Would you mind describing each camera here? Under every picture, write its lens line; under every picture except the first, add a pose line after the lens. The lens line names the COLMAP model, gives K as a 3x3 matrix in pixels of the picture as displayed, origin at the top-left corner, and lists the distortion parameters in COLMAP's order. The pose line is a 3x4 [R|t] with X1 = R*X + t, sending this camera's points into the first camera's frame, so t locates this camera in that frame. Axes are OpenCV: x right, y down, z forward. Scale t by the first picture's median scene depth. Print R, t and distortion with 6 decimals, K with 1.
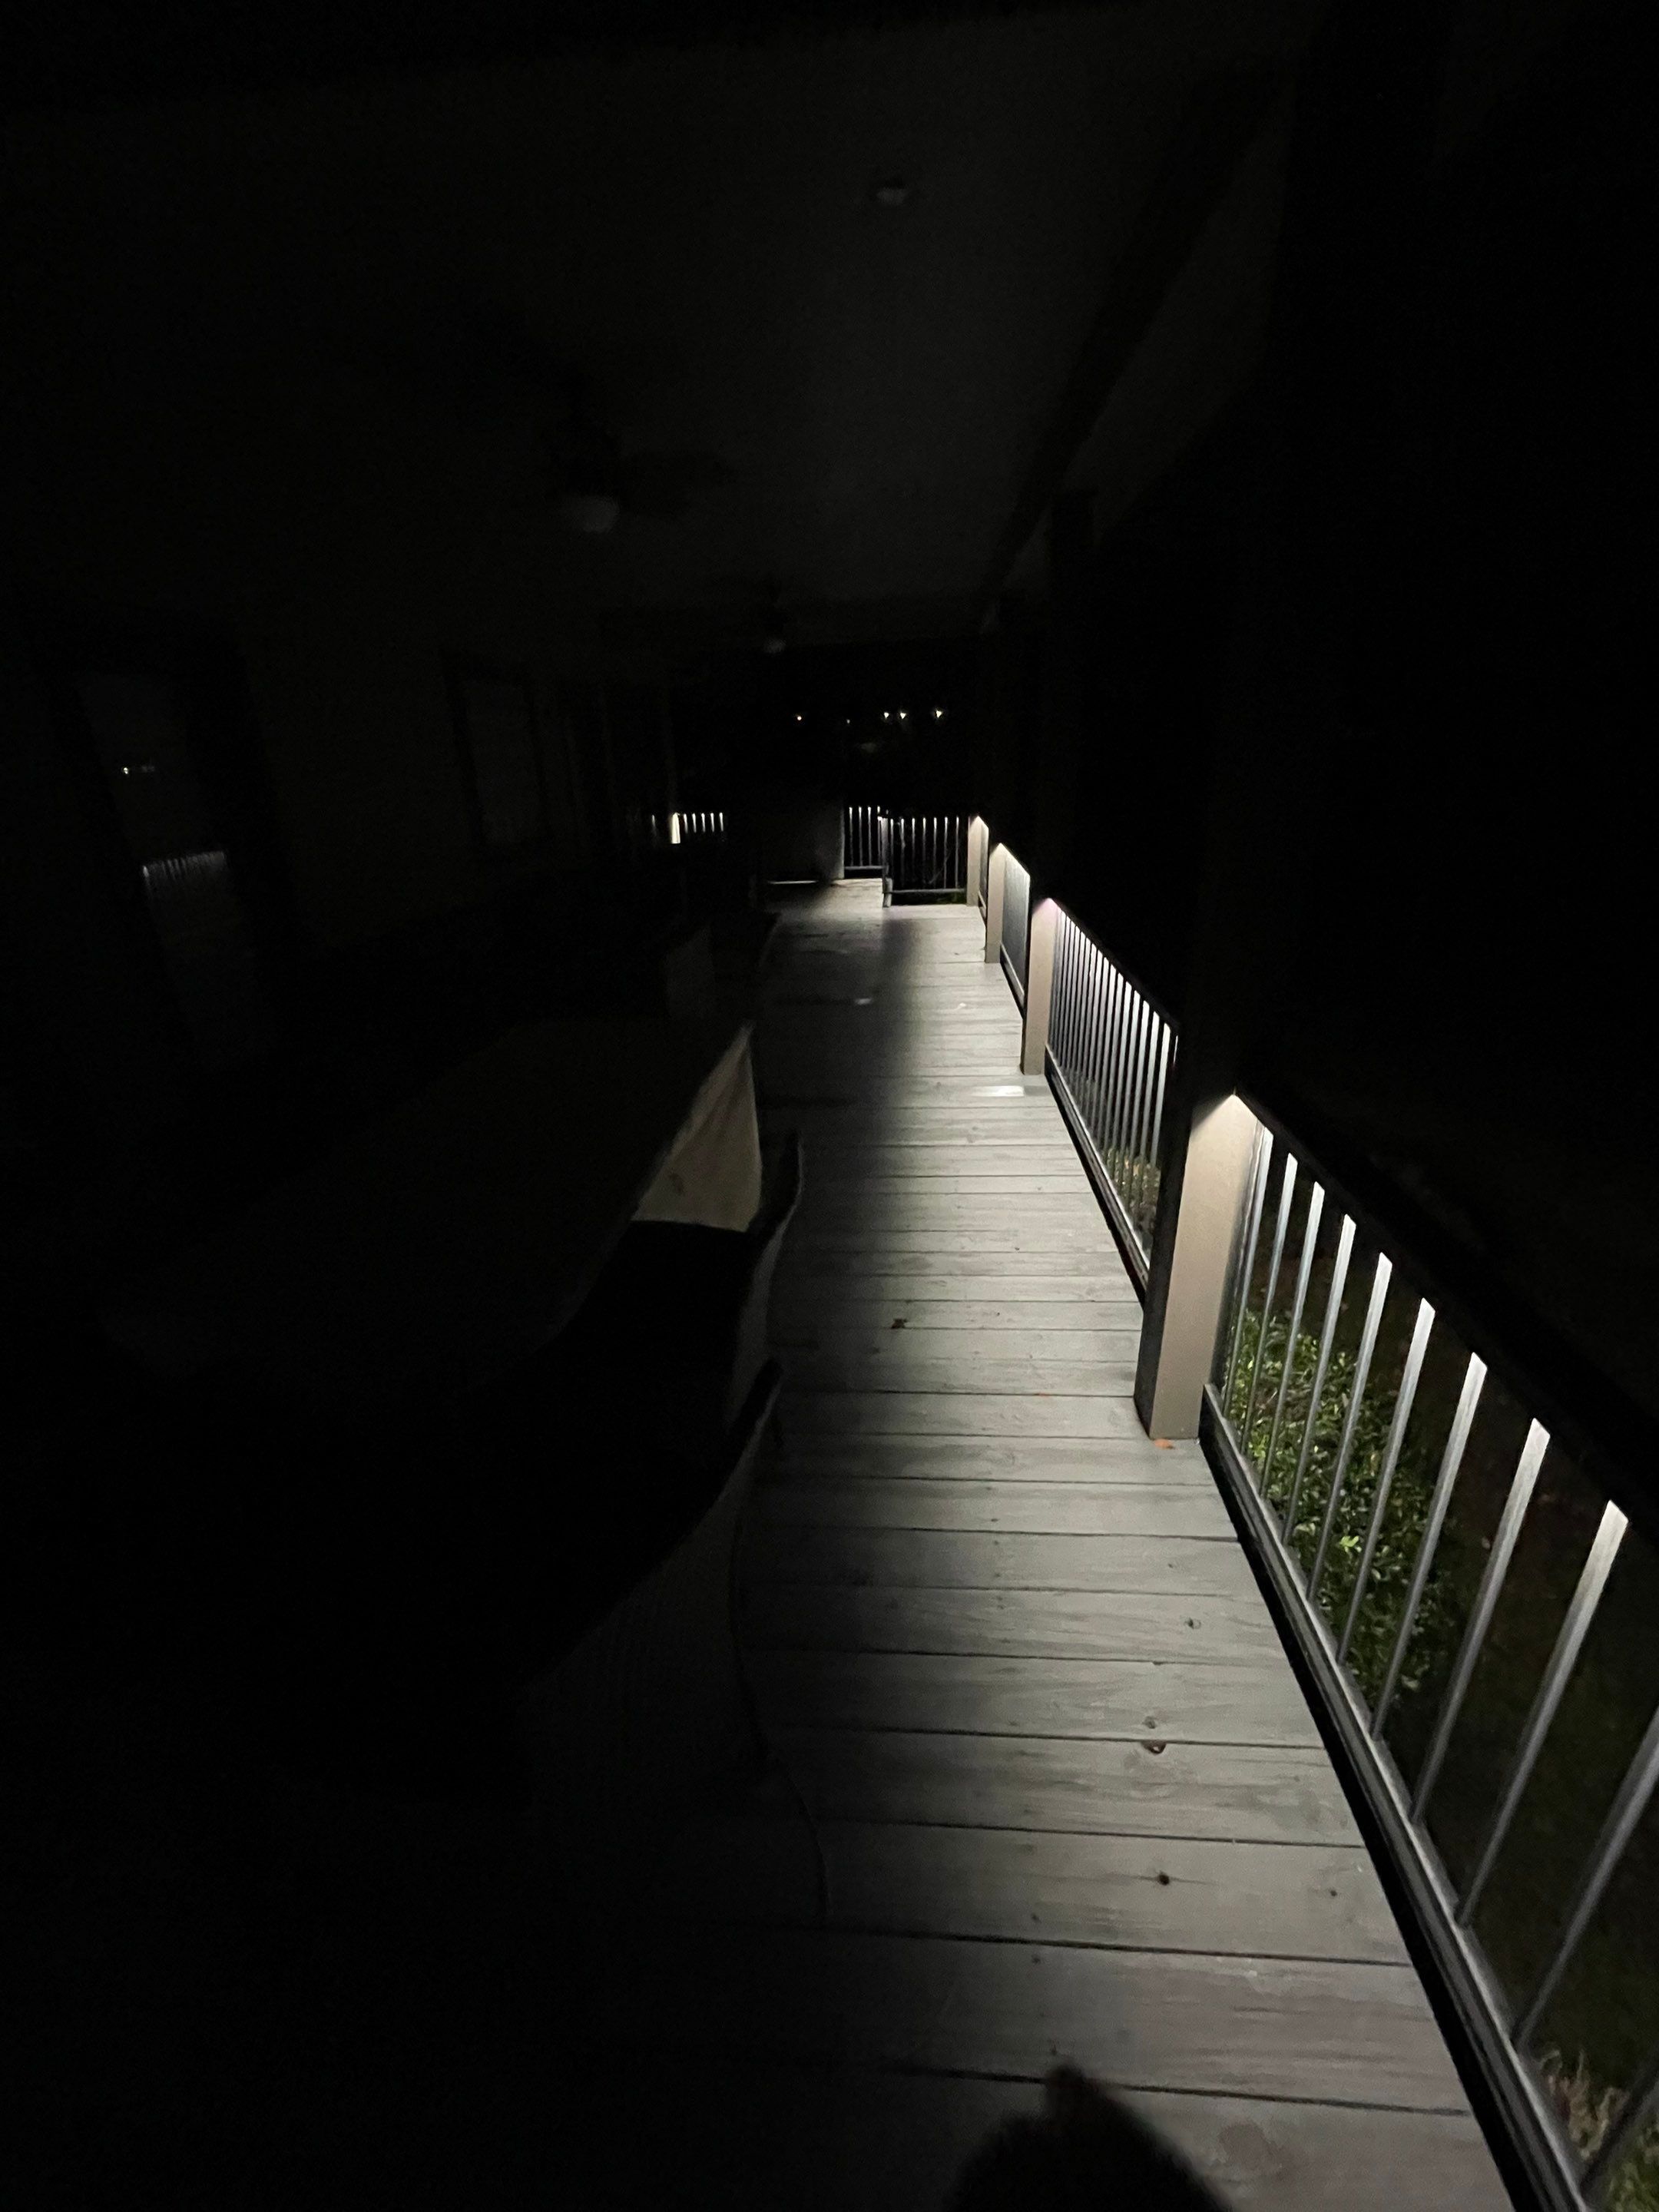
lens RADIAL K [[897.7, 0, 831.7], [0, 897.7, 1109.0], [0, 0, 1]] dist [-0.001943, -0.000972]
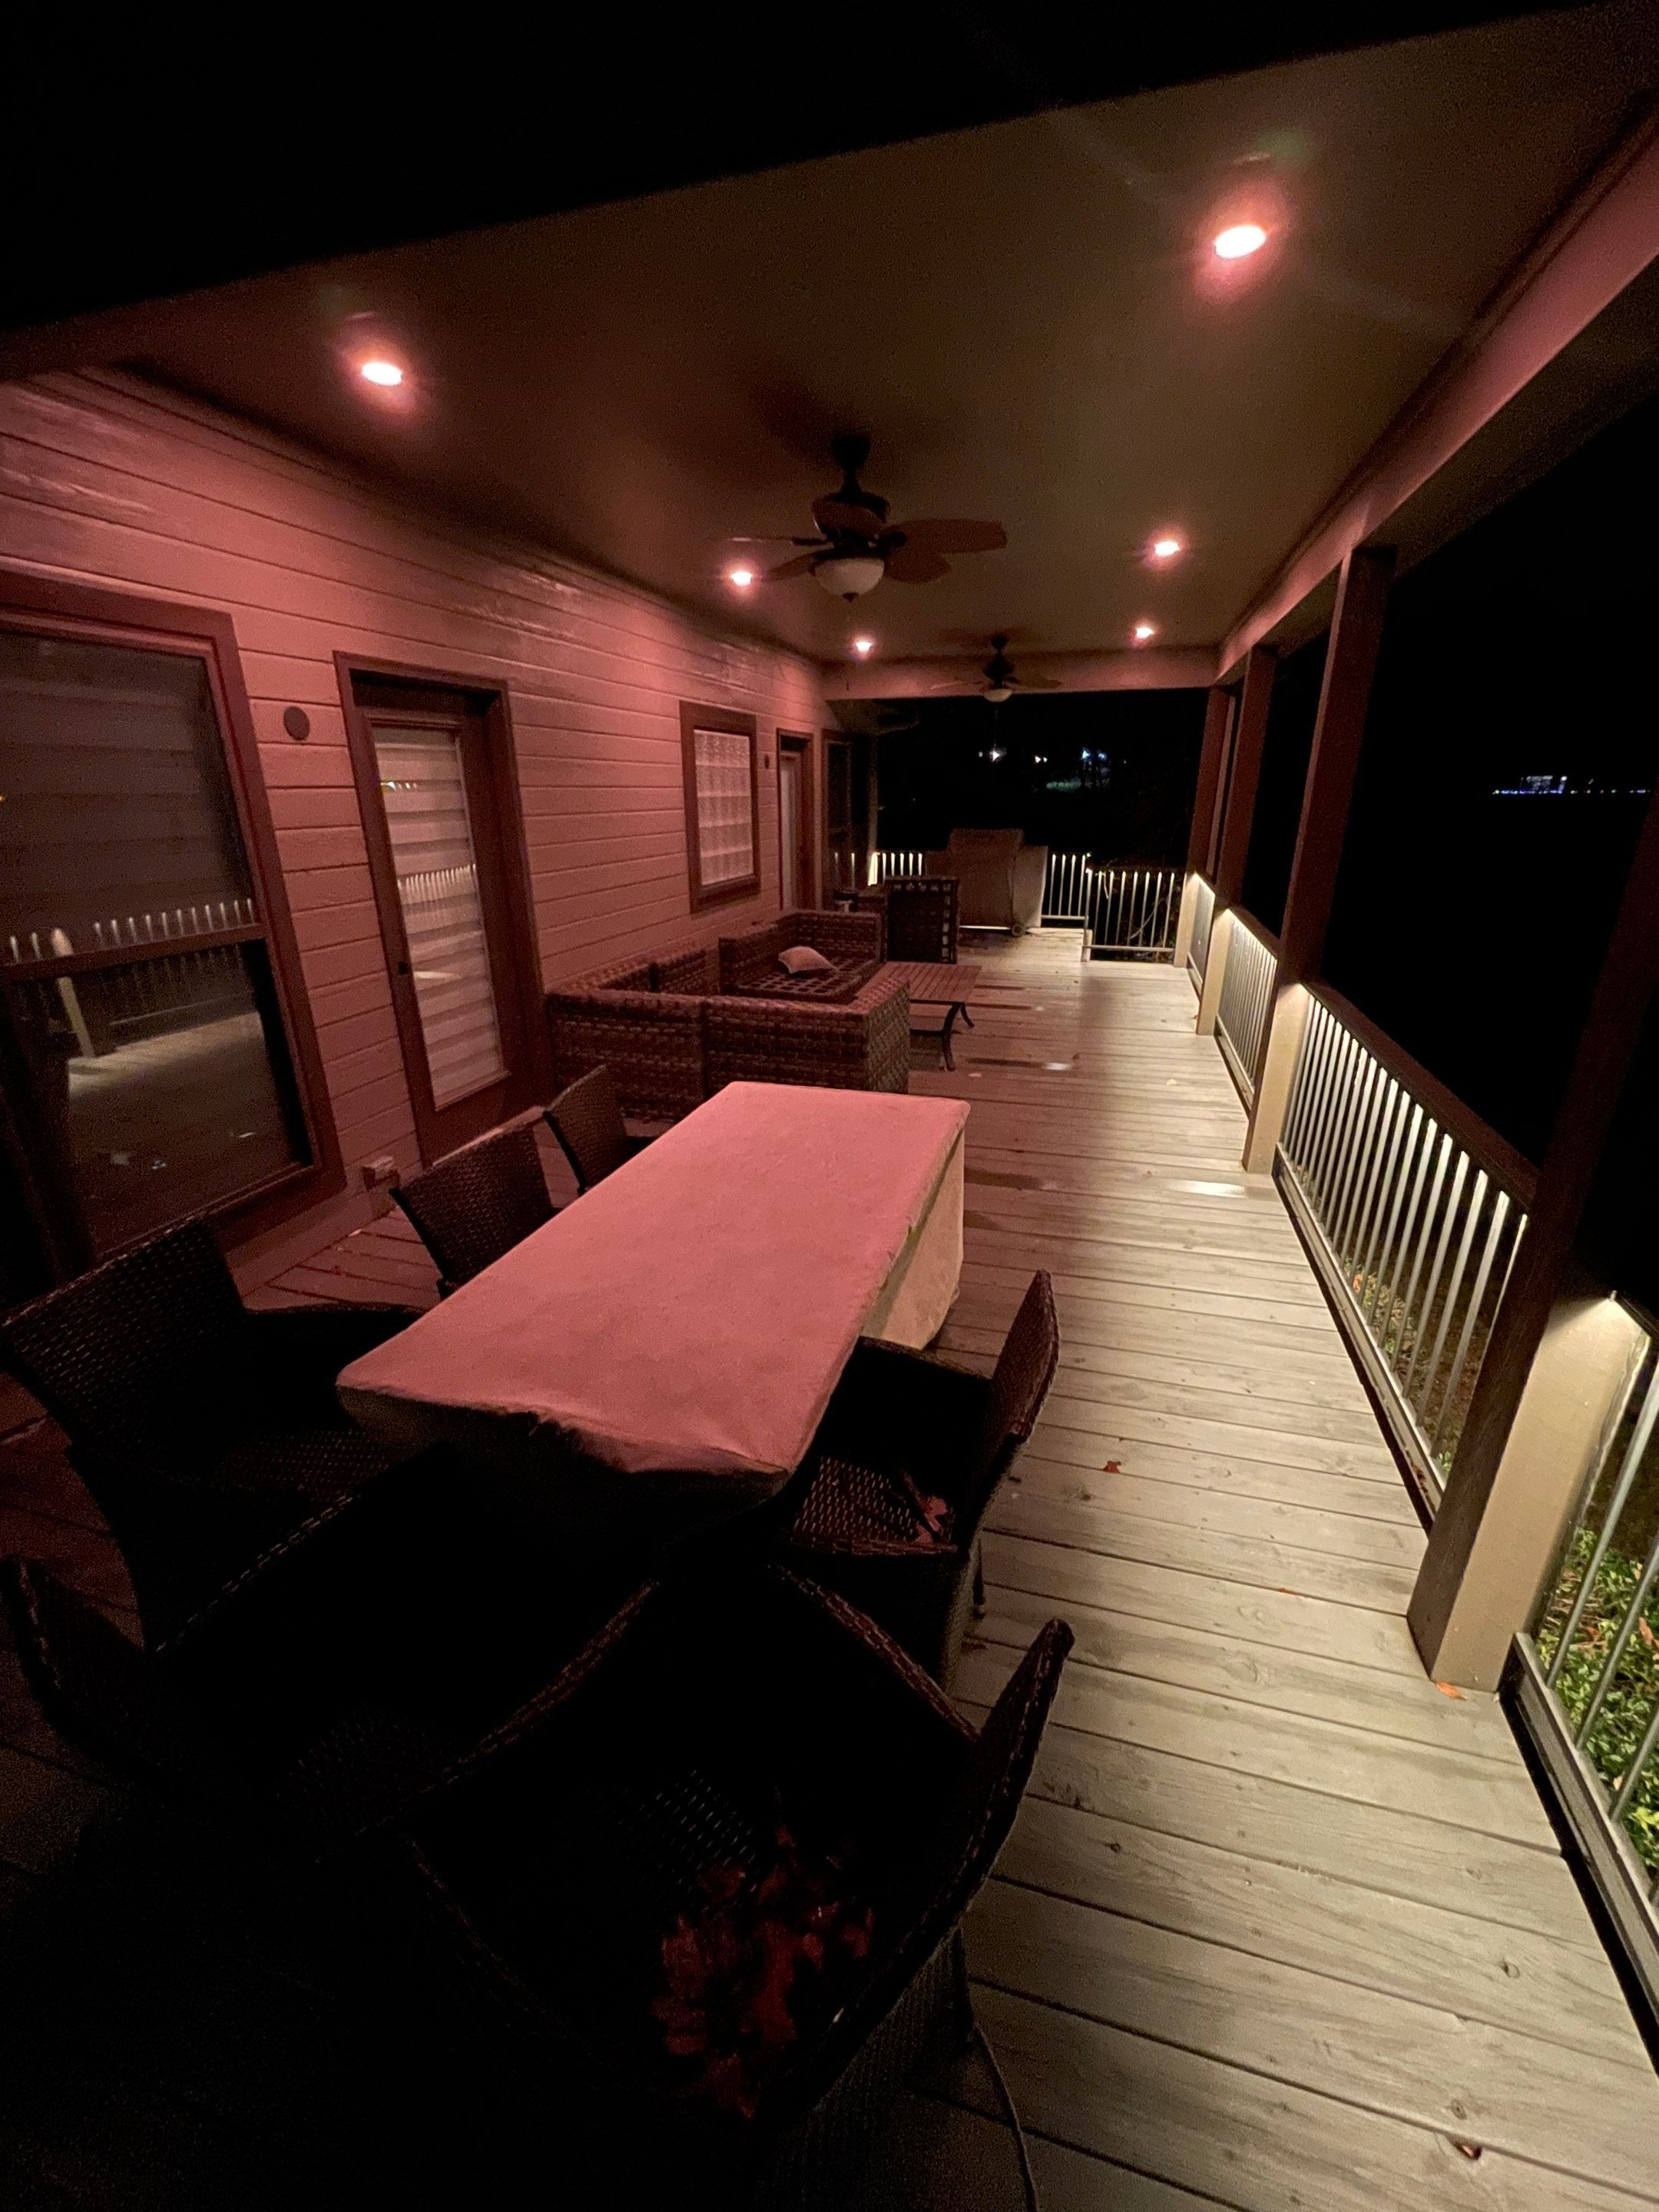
lens RADIAL K [[898.6, 0, 831.4], [0, 898.6, 1106.1], [0, 0, 1]] dist [-0.004564, -0.000005]
pose [[0.979728, 0.098150, -0.174640, -0.077213], [-0.104246, 0.994210, -0.026059, -0.064353], [0.171072, 0.043737, 0.984287, 0.058292]]
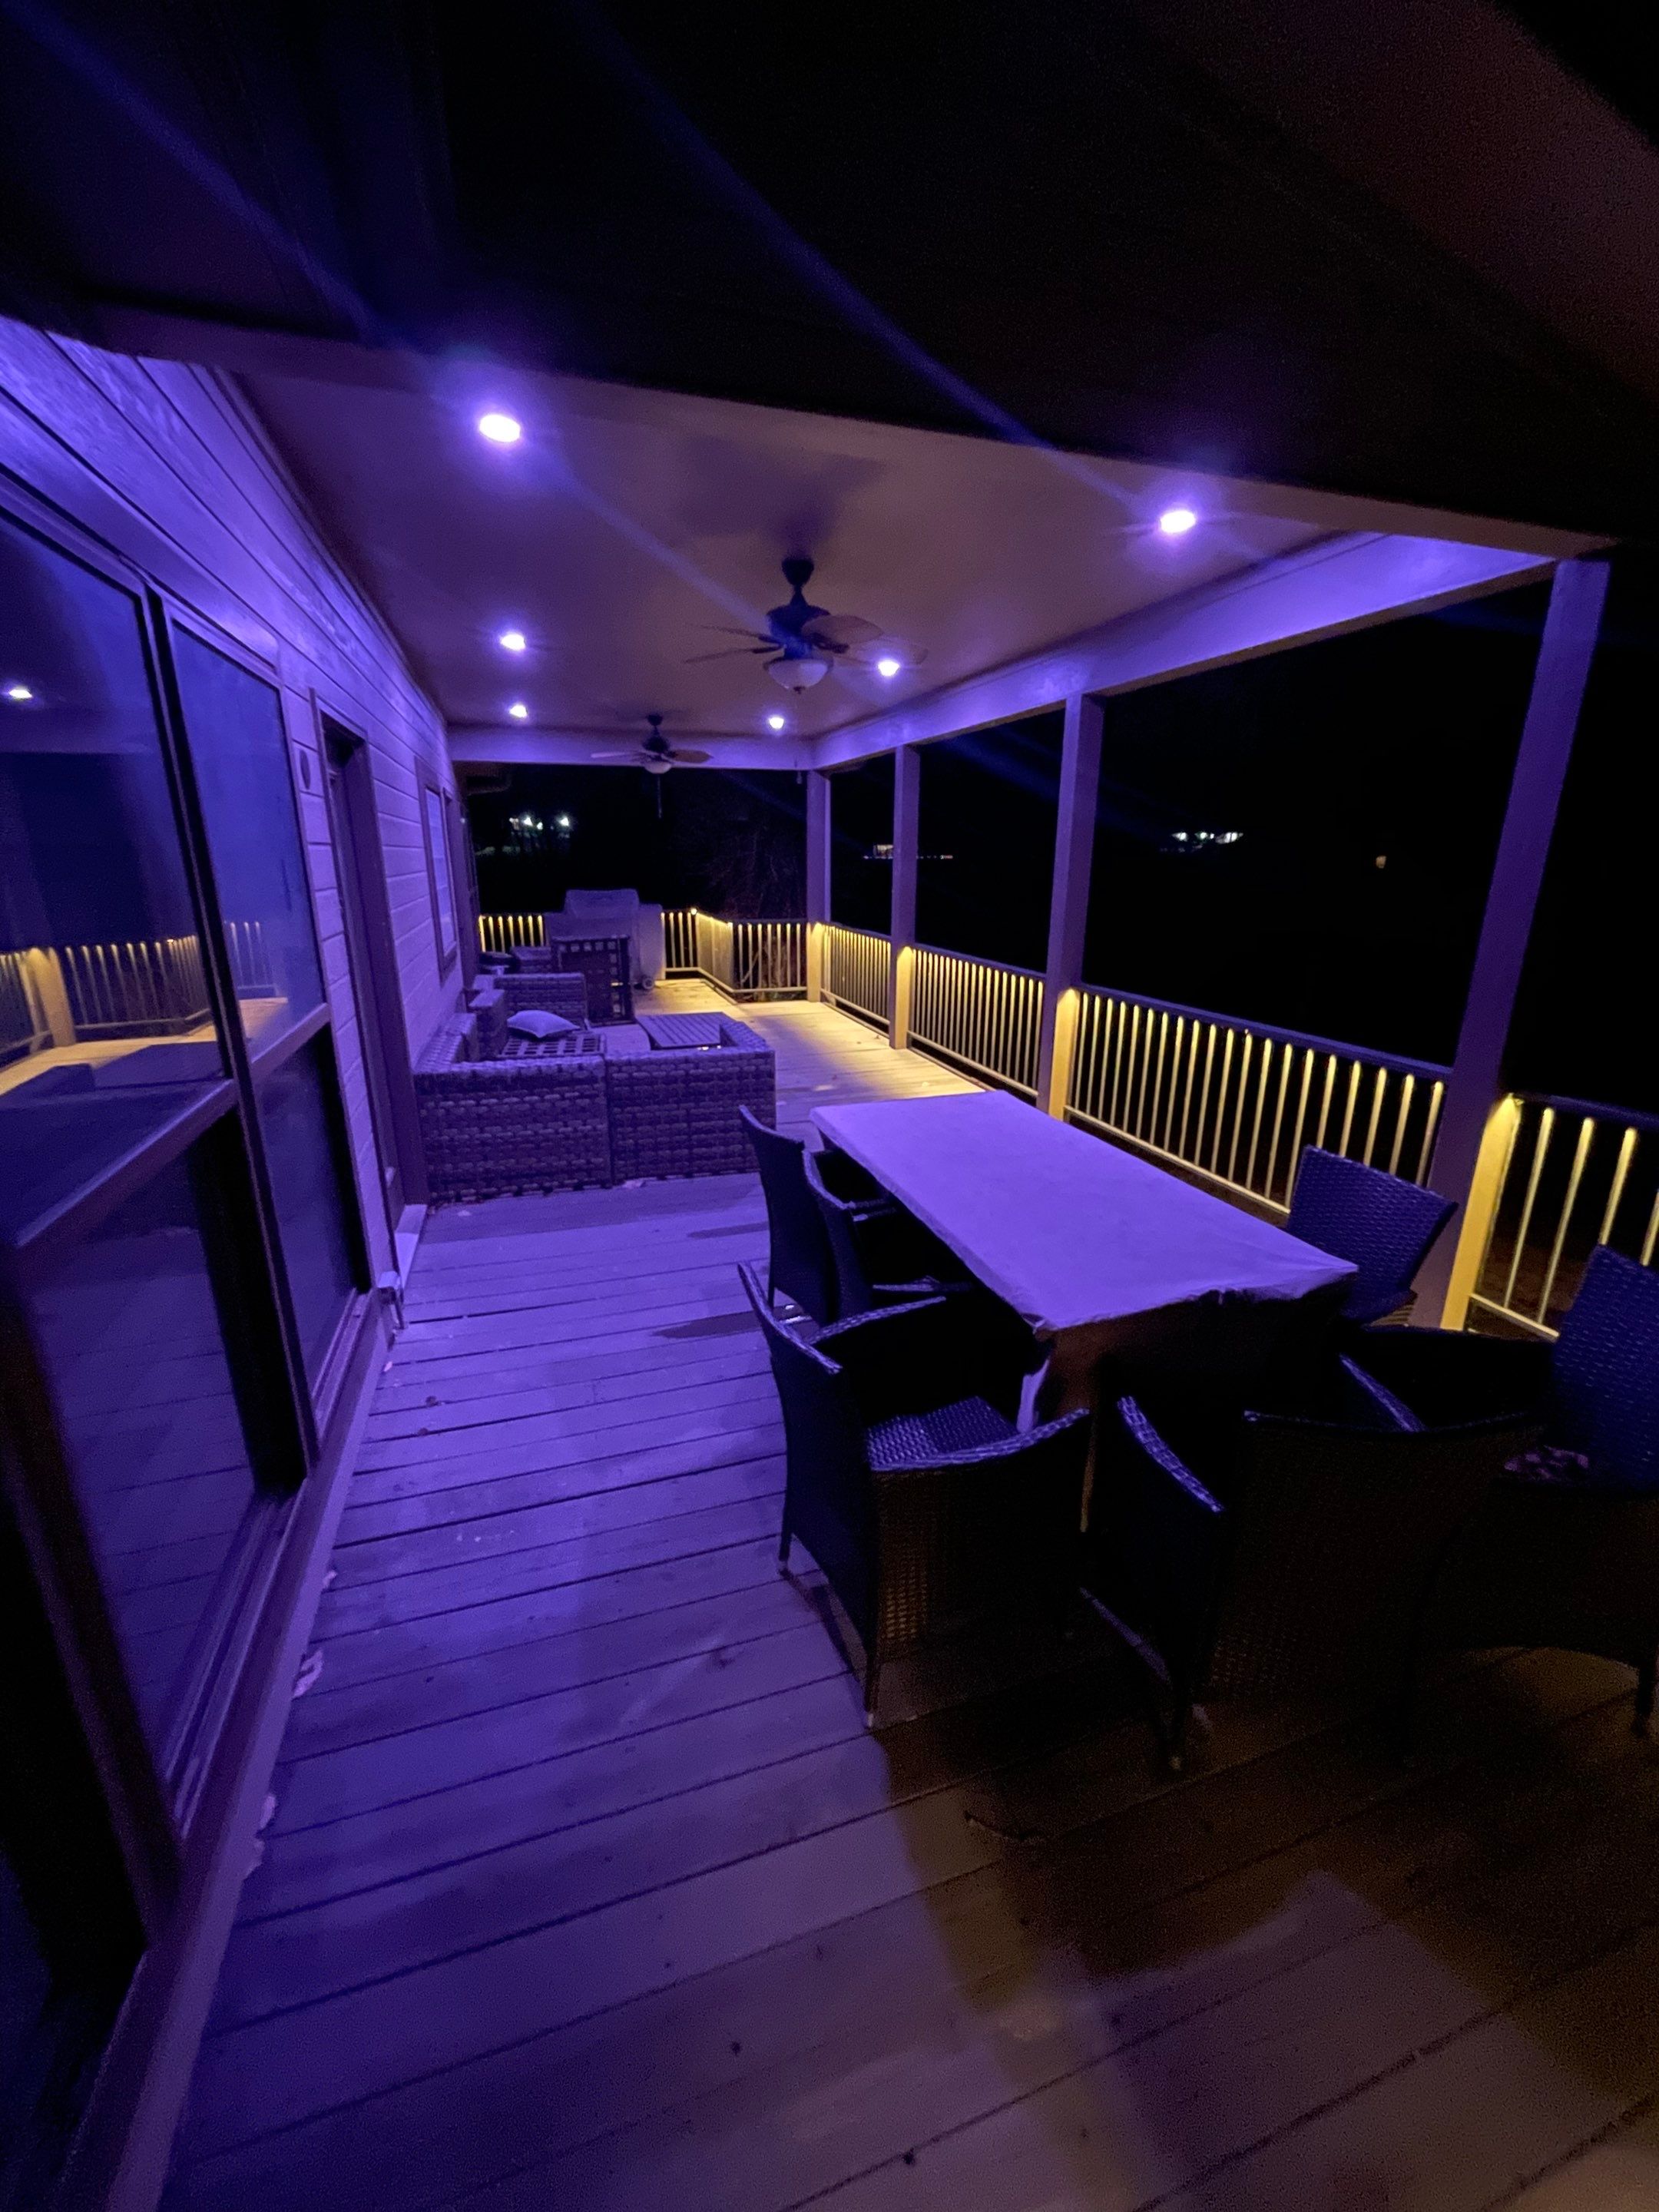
lens RADIAL K [[897.7, 0, 831.7], [0, 897.7, 1109.0], [0, 0, 1]] dist [-0.001943, -0.000972]
pose [[0.920534, -0.070795, 0.384195, -0.903919], [0.111941, 0.990005, -0.085785, 0.004252], [-0.374282, 0.121975, 0.919258, -0.019779]]
